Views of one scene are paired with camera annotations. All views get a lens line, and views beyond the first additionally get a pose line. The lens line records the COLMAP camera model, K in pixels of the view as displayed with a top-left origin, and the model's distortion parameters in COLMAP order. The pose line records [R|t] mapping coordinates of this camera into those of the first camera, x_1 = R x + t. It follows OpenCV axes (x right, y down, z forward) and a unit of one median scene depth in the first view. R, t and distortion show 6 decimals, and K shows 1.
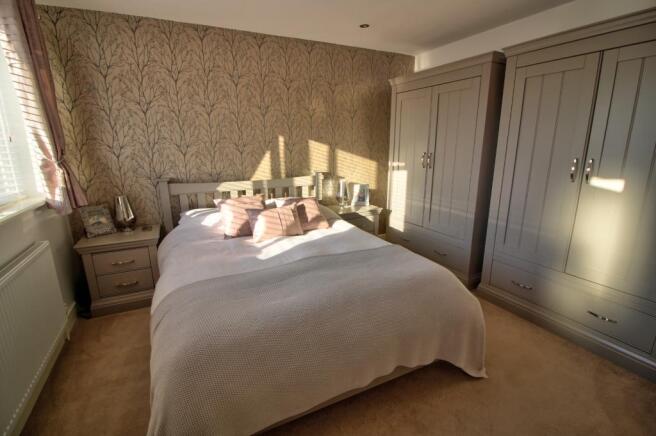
lens RADIAL K [[307.9, 0, 325.7], [0, 307.9, 220.5], [0, 0, 1]] dist [-0.016468, -0.006113]
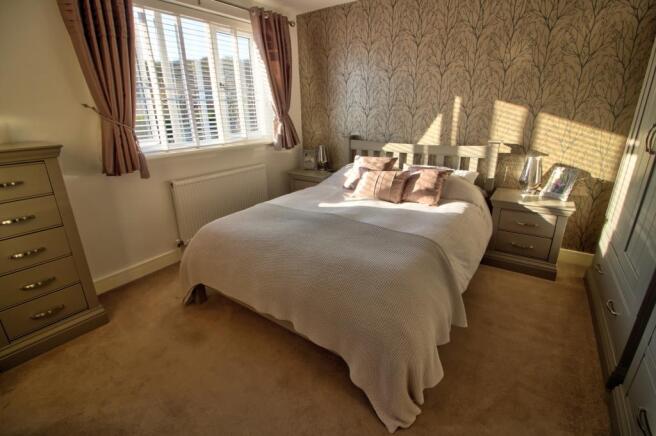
lens RADIAL K [[307.9, 0, 323.3], [0, 307.9, 218.4], [0, 0, 1]] dist [-0.016468, -0.006113]
pose [[0.463060, 0.296614, -0.835222, 0.504401], [-0.198092, 0.953138, 0.228664, -0.066307], [0.863907, 0.059565, 0.500117, 0.247995]]
